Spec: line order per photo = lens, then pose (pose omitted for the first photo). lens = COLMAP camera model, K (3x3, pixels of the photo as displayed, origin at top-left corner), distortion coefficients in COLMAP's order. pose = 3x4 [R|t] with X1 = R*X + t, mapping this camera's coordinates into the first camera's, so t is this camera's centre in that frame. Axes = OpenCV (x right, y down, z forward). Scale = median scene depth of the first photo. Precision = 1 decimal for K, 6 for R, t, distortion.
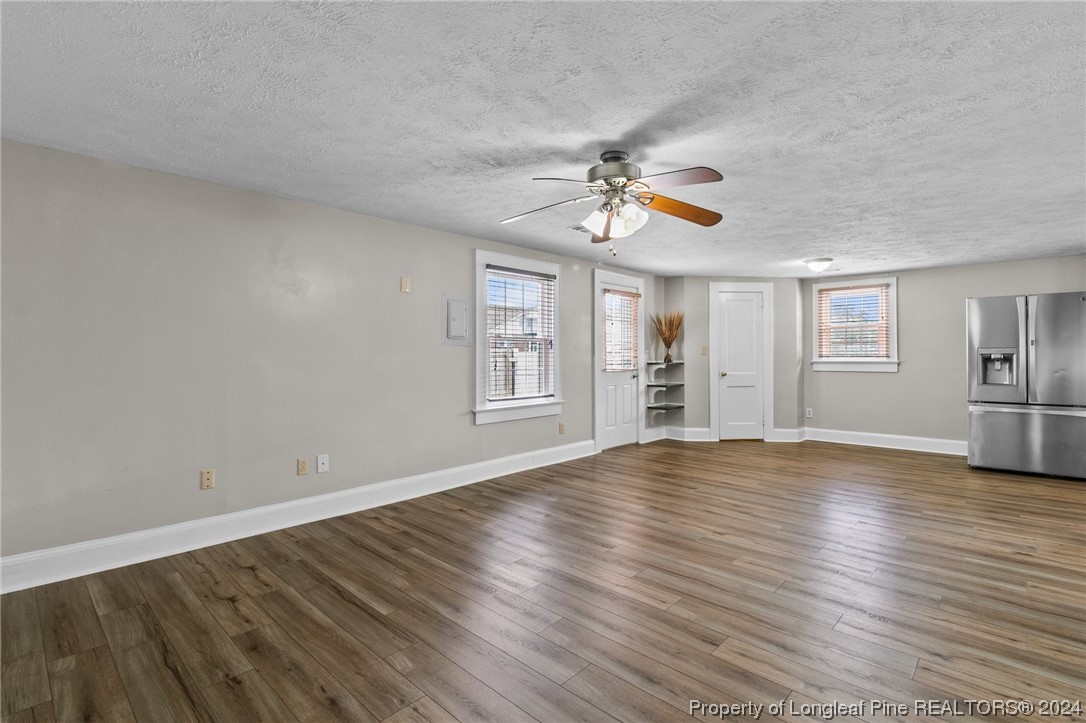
lens RADIAL K [[507.4, 0, 543.9], [0, 507.4, 357.7], [0, 0, 1]] dist [0.002972, 0.000133]
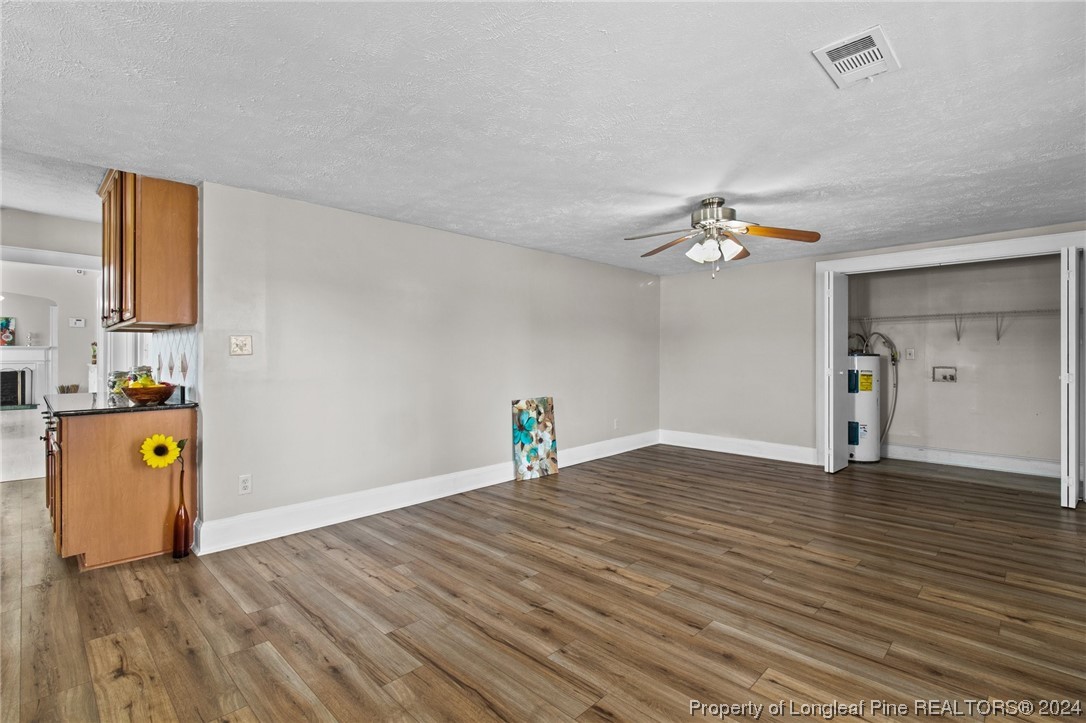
lens RADIAL K [[512.2, 0, 535.9], [0, 512.2, 350.9], [0, 0, 1]] dist [0.001412, 0.000288]
pose [[-0.999569, -0.000222, 0.029345, 0.386777], [-0.000263, 0.999999, -0.001407, -0.012452], [-0.029345, -0.001414, -0.999568, 1.618686]]
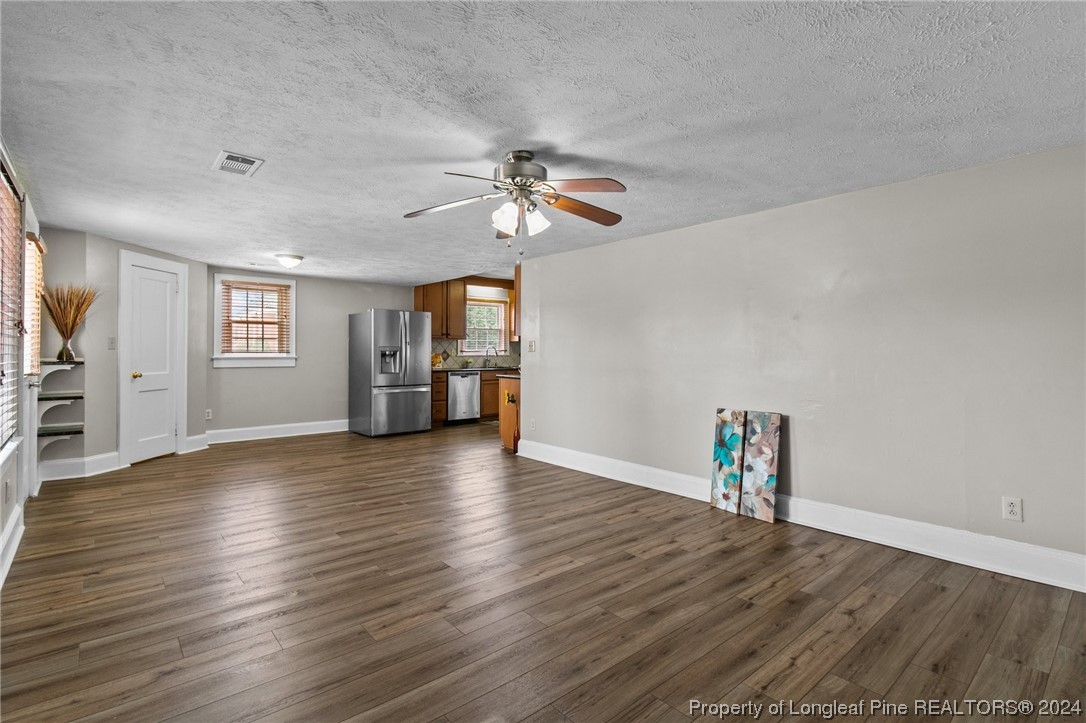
lens RADIAL K [[512.2, 0, 535.9], [0, 512.2, 350.9], [0, 0, 1]] dist [0.001412, 0.000288]
pose [[0.117454, 0.004039, 0.993070, -0.606516], [-0.001962, 0.999991, -0.003835, -0.003877], [-0.993076, -0.001498, 0.117461, 0.595087]]
